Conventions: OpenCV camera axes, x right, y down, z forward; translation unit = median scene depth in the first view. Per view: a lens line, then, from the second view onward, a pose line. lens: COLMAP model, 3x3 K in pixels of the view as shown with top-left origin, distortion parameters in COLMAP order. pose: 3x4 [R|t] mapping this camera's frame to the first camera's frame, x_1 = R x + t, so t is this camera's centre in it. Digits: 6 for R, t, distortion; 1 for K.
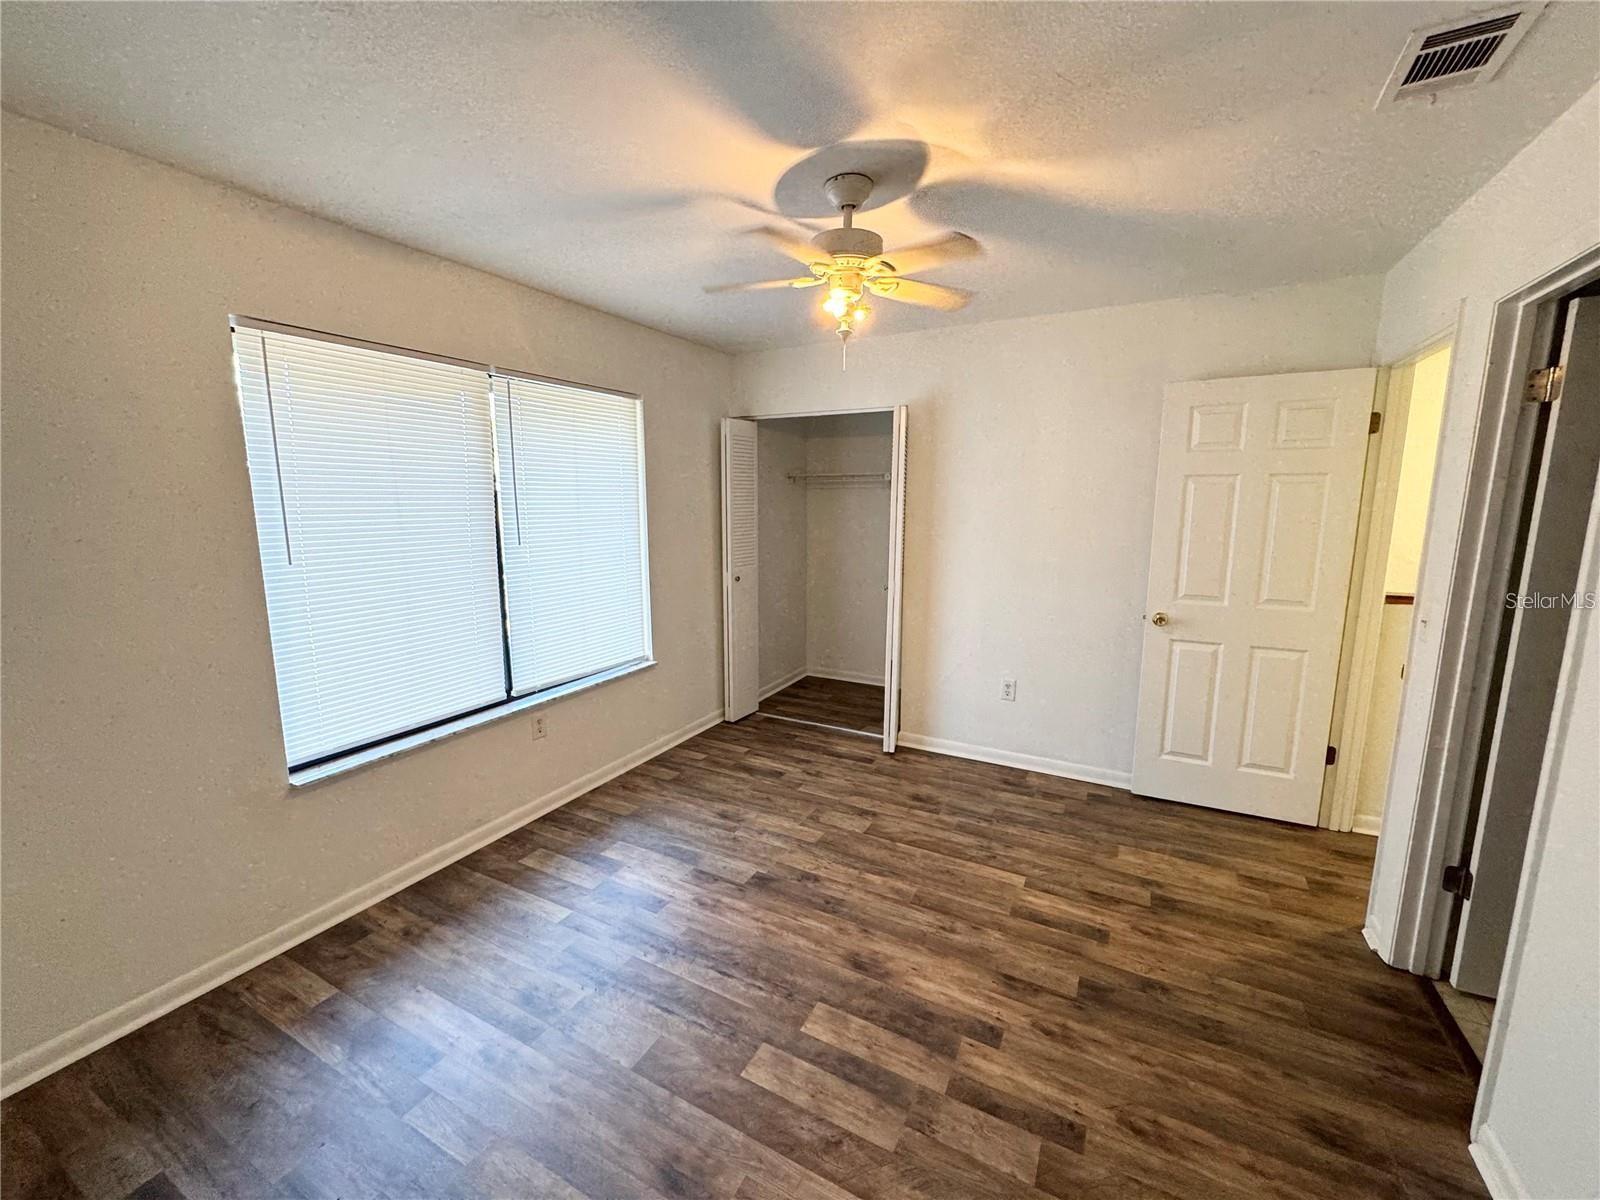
lens RADIAL K [[632.7, 0, 800.3], [0, 632.7, 599.6], [0, 0, 1]] dist [-0.002781, -0.001052]
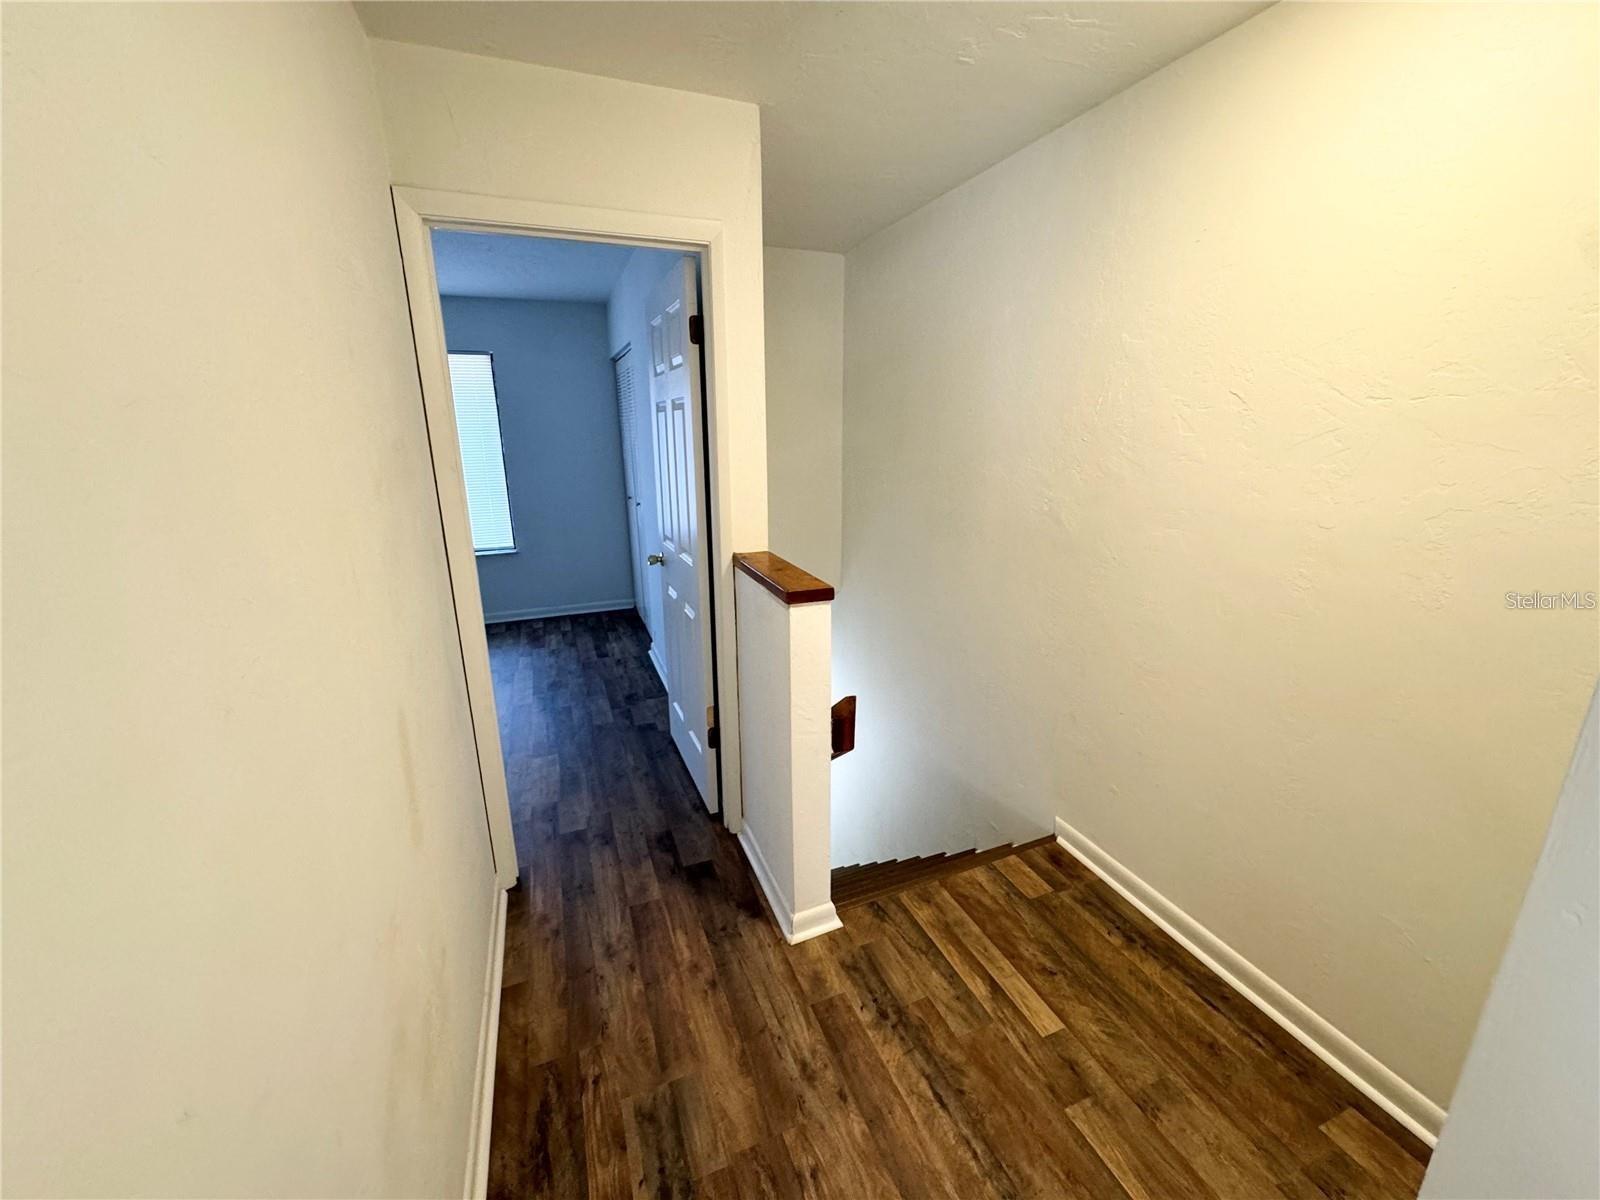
lens RADIAL K [[632.7, 0, 797.4], [0, 632.7, 595.9], [0, 0, 1]] dist [-0.002781, -0.001052]
pose [[0.764676, 0.160526, -0.624100, 1.922868], [-0.094716, 0.985956, 0.137550, -0.090560], [0.637416, -0.046069, 0.769142, 0.575919]]
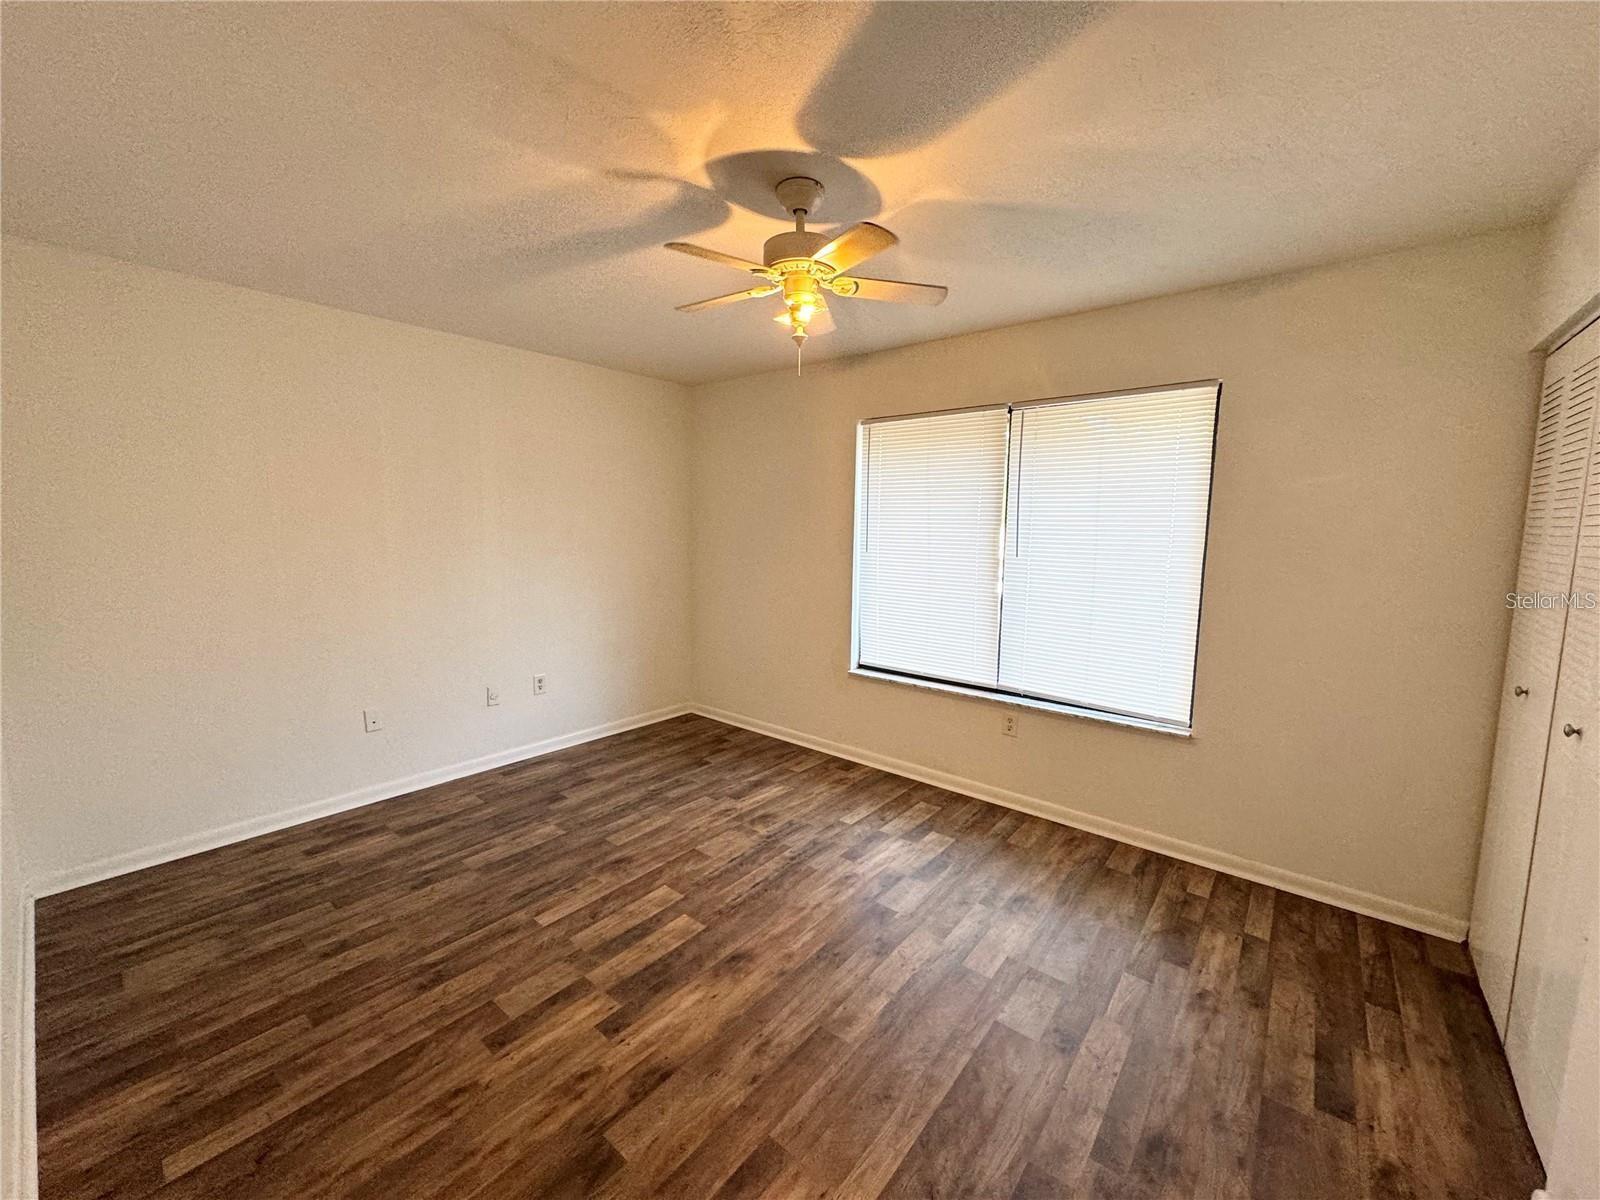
lens RADIAL K [[632.7, 0, 799.1], [0, 632.7, 593.9], [0, 0, 1]] dist [-0.002781, -0.001052]
pose [[-0.194503, 0.104083, -0.975364, 0.985577], [-0.170513, 0.975628, 0.138114, -0.151119], [0.965968, 0.193176, -0.172015, 1.134236]]
